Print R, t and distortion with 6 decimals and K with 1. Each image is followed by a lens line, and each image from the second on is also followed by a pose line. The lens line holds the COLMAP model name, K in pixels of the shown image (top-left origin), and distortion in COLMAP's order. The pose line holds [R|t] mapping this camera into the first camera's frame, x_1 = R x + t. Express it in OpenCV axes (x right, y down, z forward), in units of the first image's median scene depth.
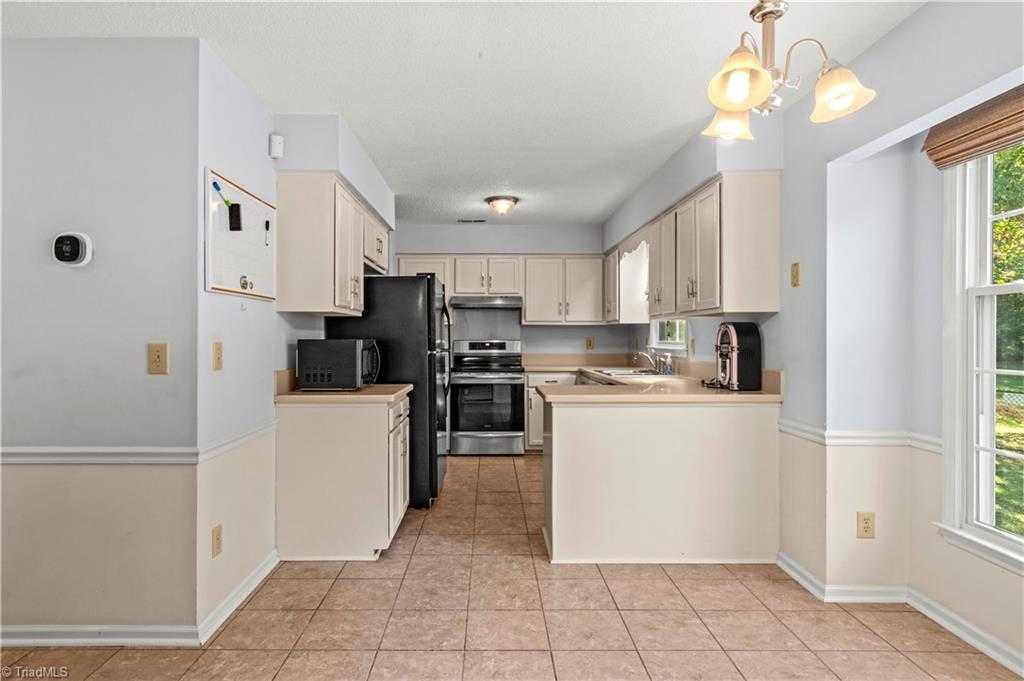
lens RADIAL K [[605.7, 0, 523.1], [0, 605.7, 337.0], [0, 0, 1]] dist [0.000843, 0.004302]
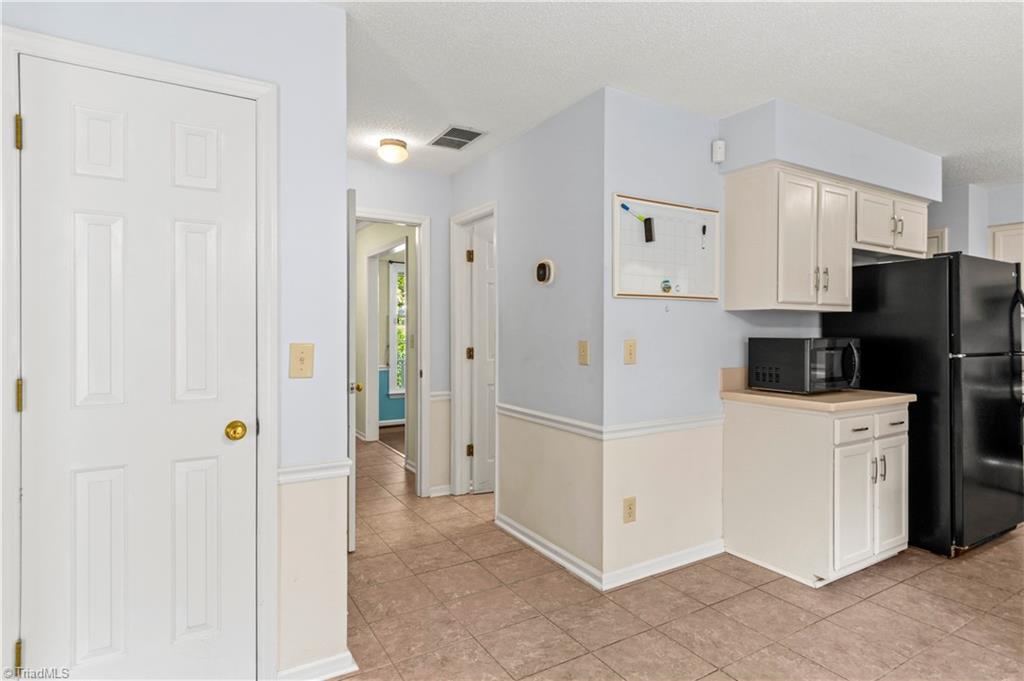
lens RADIAL K [[574.6, 0, 517.7], [0, 574.6, 338.3], [0, 0, 1]] dist [0.016154, 0.002495]
pose [[0.496630, 0.009230, -0.867913, 0.279247], [-0.000557, 0.999947, 0.010316, -0.005007], [0.867962, -0.004640, 0.496609, 0.208447]]
